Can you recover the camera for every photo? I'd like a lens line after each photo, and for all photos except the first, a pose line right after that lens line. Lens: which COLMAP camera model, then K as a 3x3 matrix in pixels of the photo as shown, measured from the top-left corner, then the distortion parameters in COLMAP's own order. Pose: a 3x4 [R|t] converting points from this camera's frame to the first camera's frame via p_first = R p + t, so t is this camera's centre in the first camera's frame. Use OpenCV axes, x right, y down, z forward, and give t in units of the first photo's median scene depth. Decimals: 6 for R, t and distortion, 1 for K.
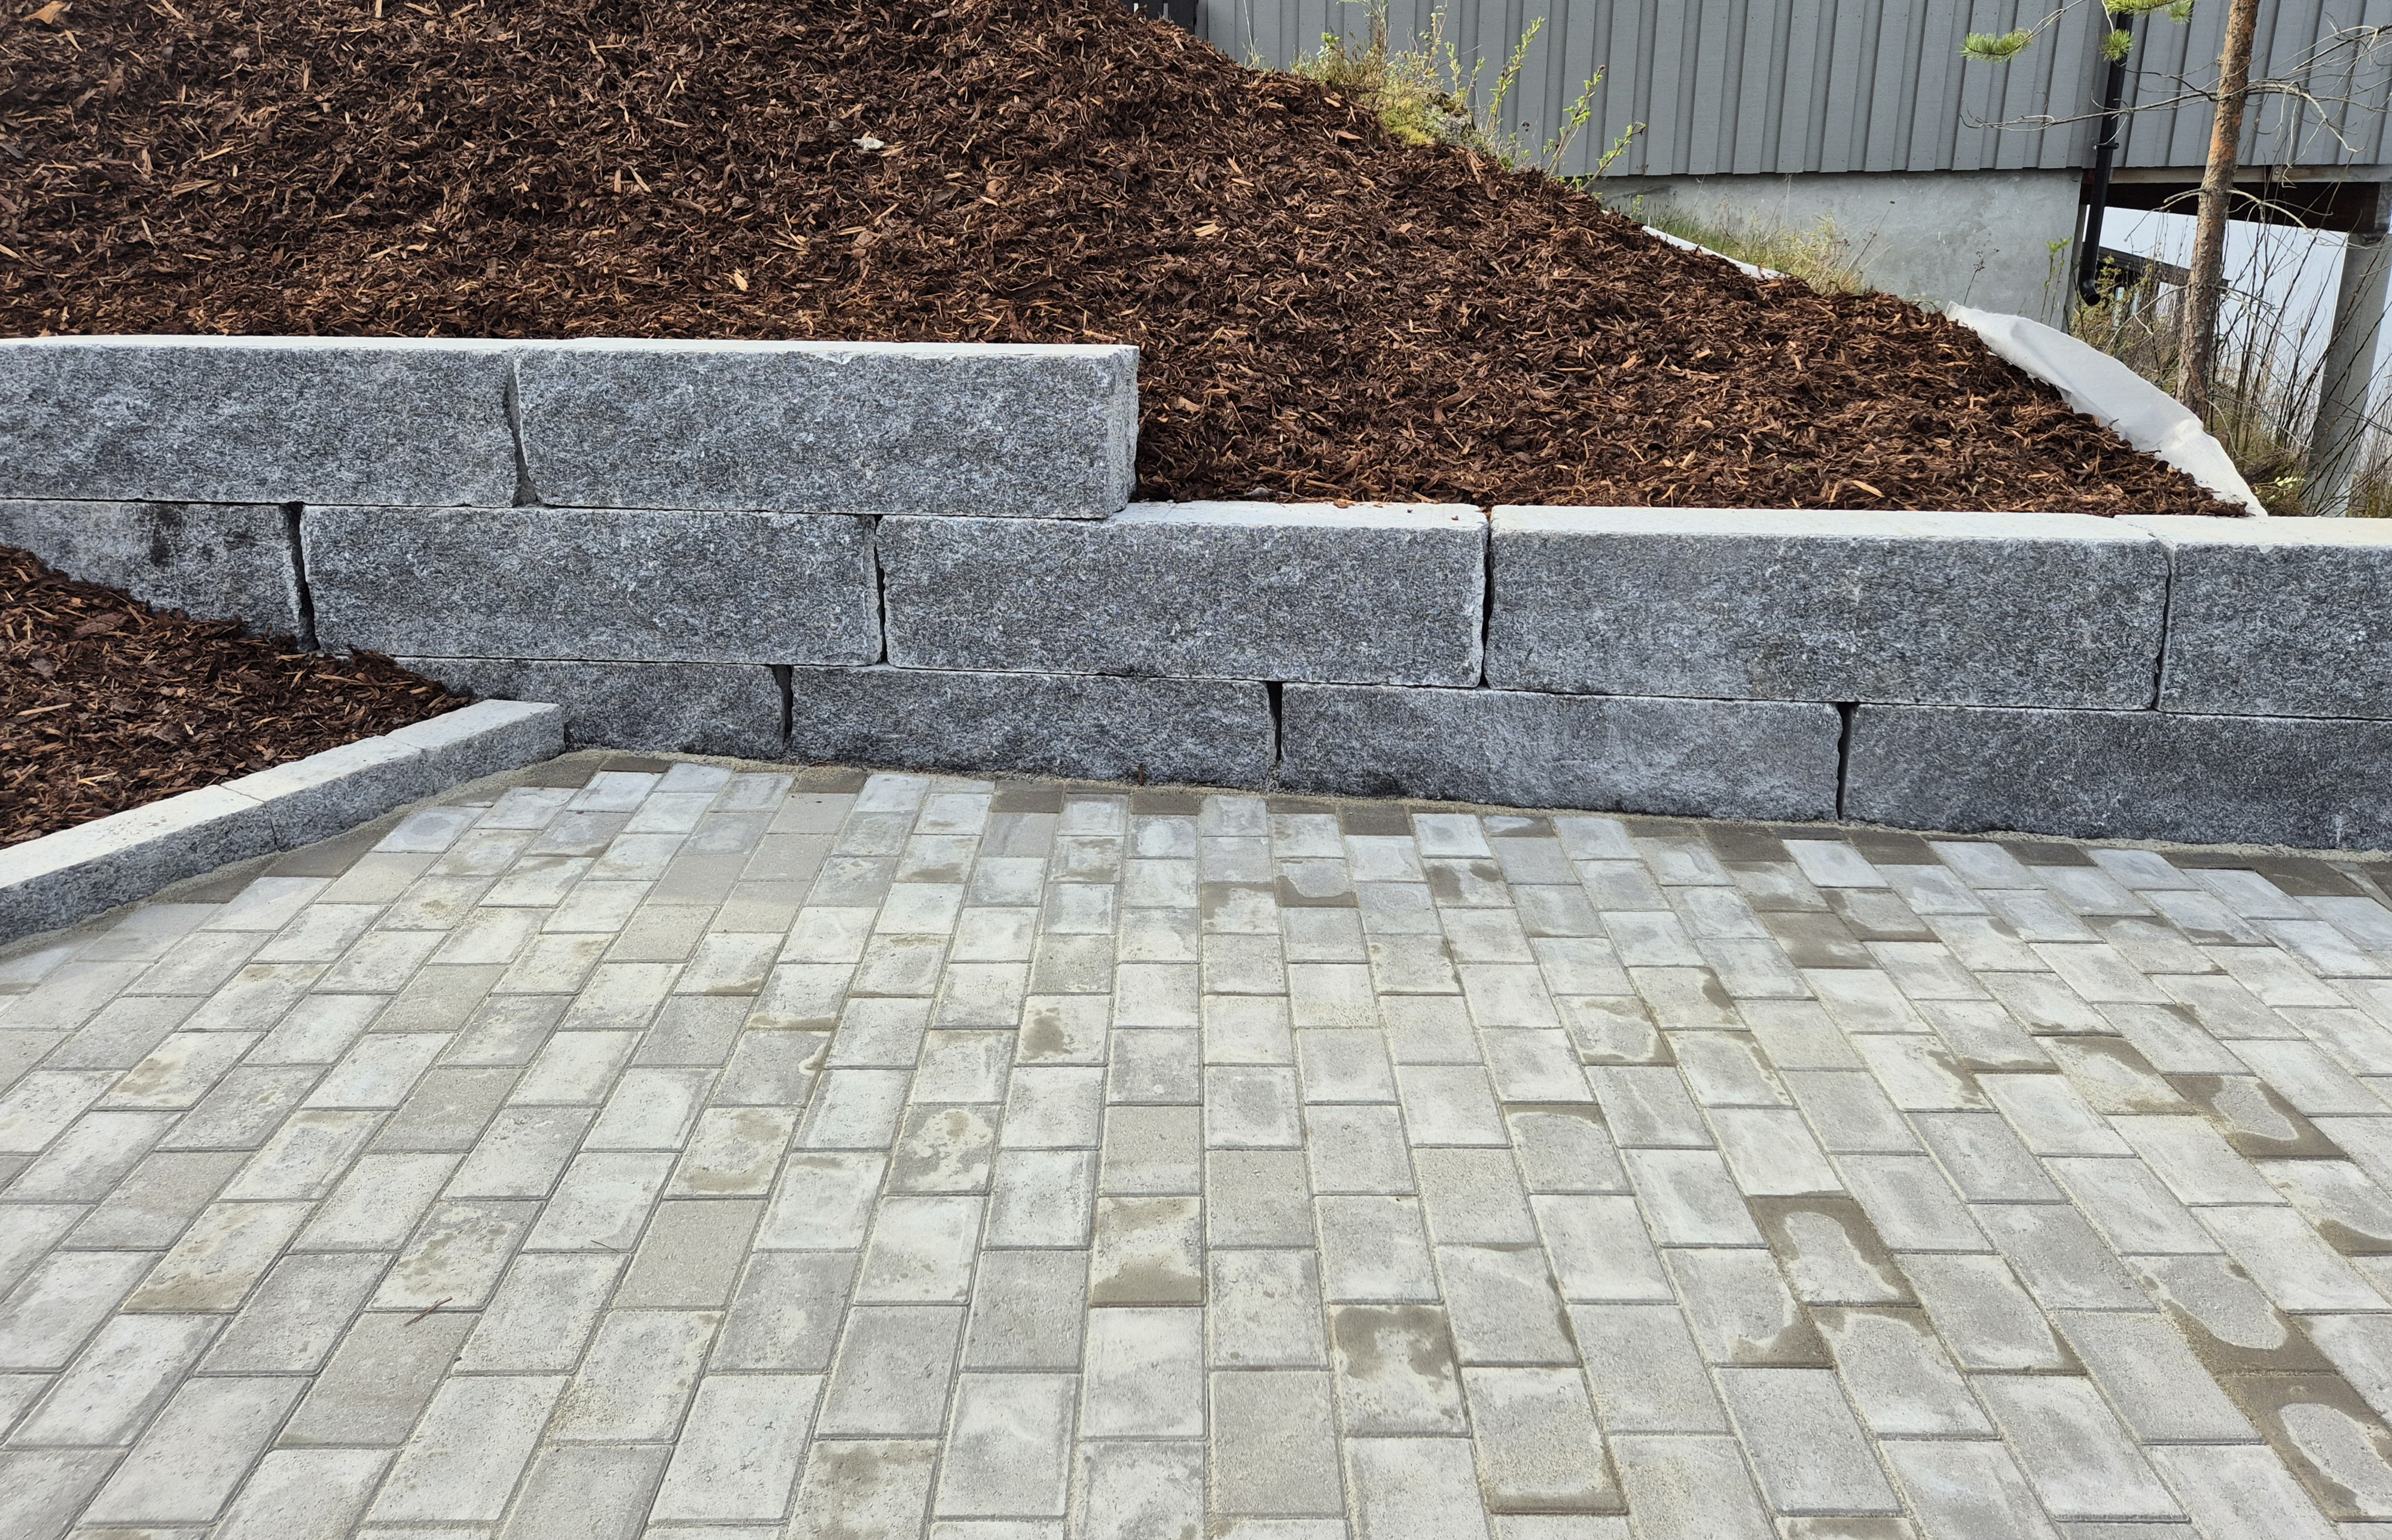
lens RADIAL K [[1668.9, 0, 1360.3], [0, 1668.9, 768.9], [0, 0, 1]] dist [0.096295, -0.055903]
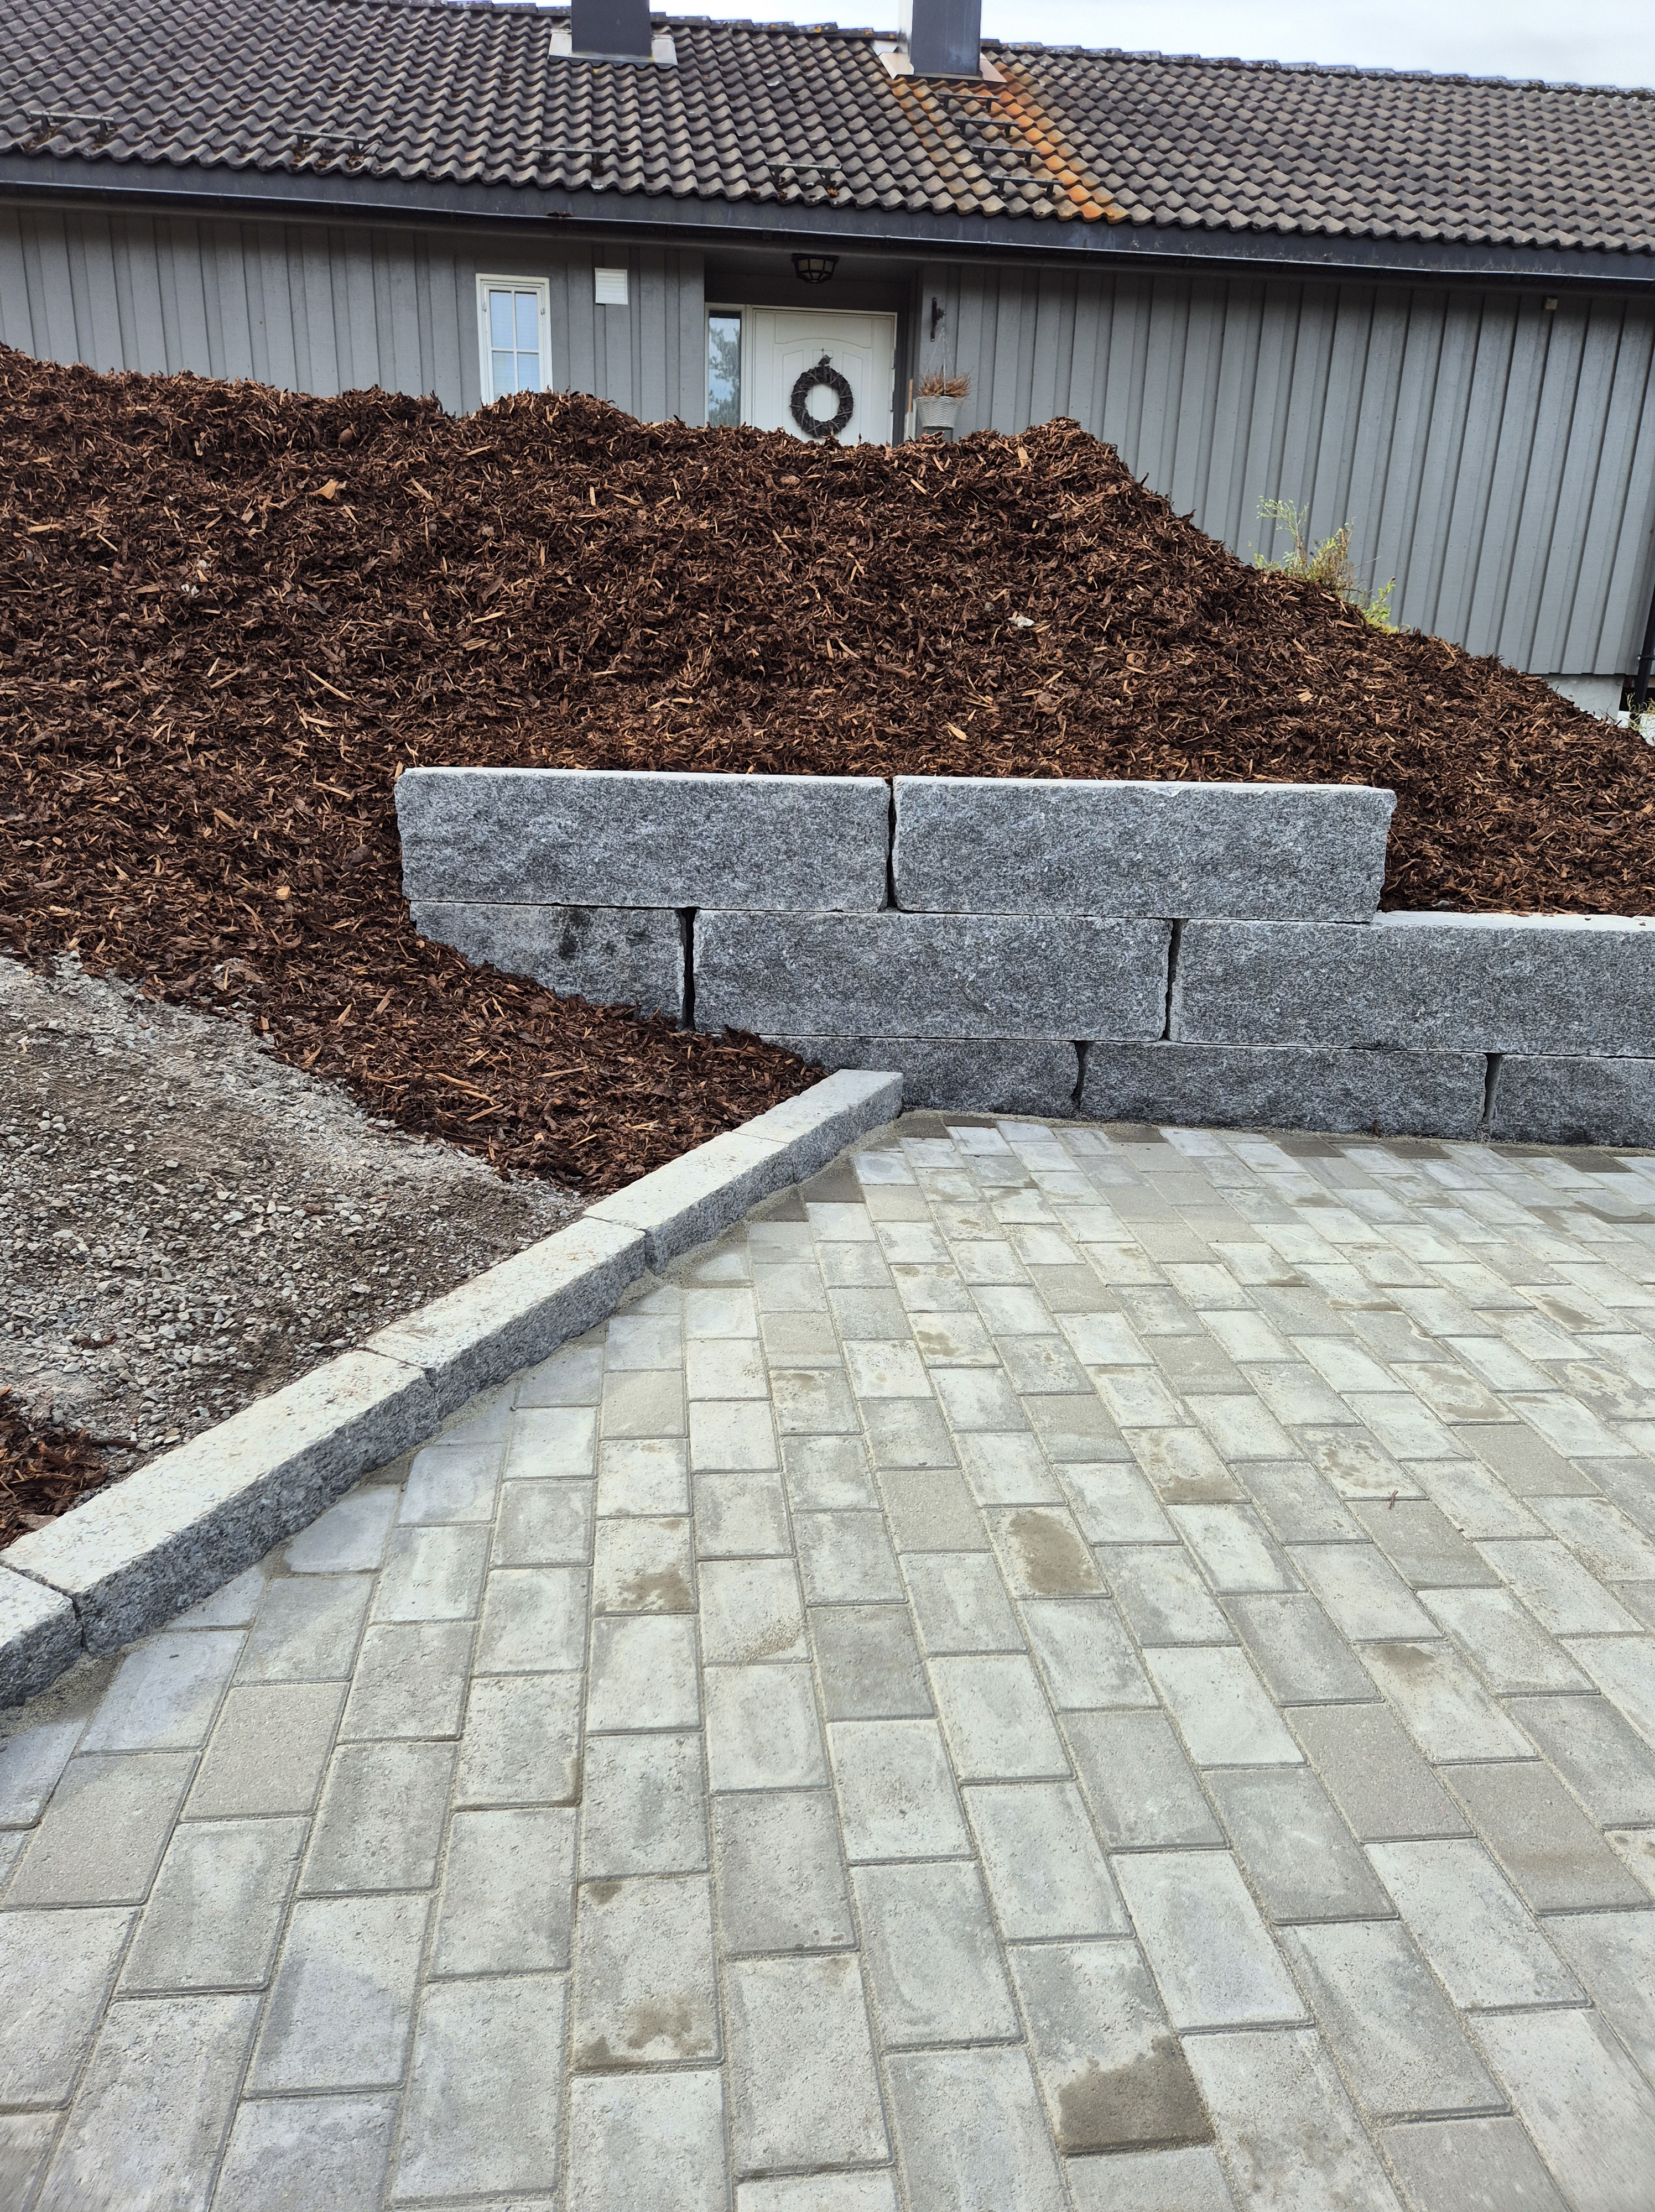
lens RADIAL K [[1398.9, 0, 931.1], [0, 1398.9, 1212.6], [0, 0, 1]] dist [0.052568, -0.001375]
pose [[0.995185, -0.004526, 0.097907, -0.554899], [0.001896, 0.999635, 0.026935, 0.036635], [-0.097993, -0.026620, 0.994831, -0.020656]]
